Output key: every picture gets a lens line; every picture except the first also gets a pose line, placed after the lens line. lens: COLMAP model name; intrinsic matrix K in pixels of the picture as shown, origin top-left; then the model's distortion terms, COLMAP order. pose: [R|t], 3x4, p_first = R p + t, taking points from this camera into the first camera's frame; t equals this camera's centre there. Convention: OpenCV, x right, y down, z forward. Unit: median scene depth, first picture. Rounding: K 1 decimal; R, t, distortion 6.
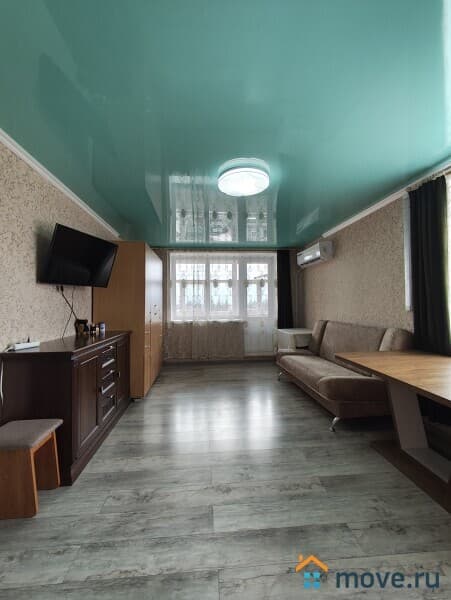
lens RADIAL K [[273.1, 0, 225.5], [0, 273.1, 300.0], [0, 0, 1]] dist [-0.002552, 0.000147]
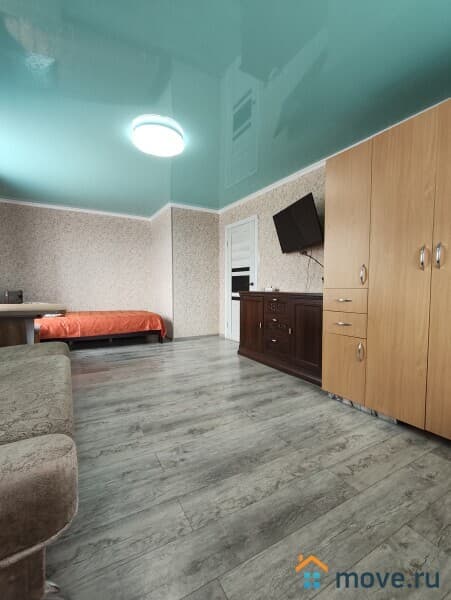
lens RADIAL K [[273.1, 0, 225.5], [0, 273.1, 300.0], [0, 0, 1]] dist [-0.002552, 0.000147]
pose [[-0.907362, 0.024027, -0.419662, 0.162975], [0.010969, 0.999378, 0.033503, 0.077407], [0.420207, 0.025796, -0.907062, 1.166632]]
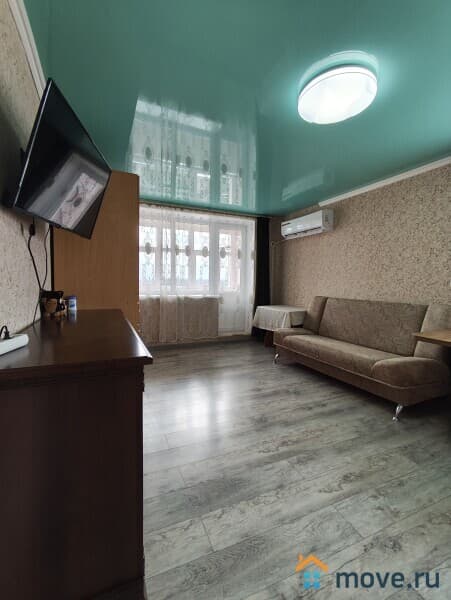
lens RADIAL K [[273.1, 0, 225.5], [0, 273.1, 300.0], [0, 0, 1]] dist [-0.002552, 0.000147]
pose [[0.947657, 0.003047, 0.319277, -0.239693], [-0.029811, 0.996431, 0.078972, 0.021663], [-0.317896, -0.084356, 0.944365, 0.216243]]
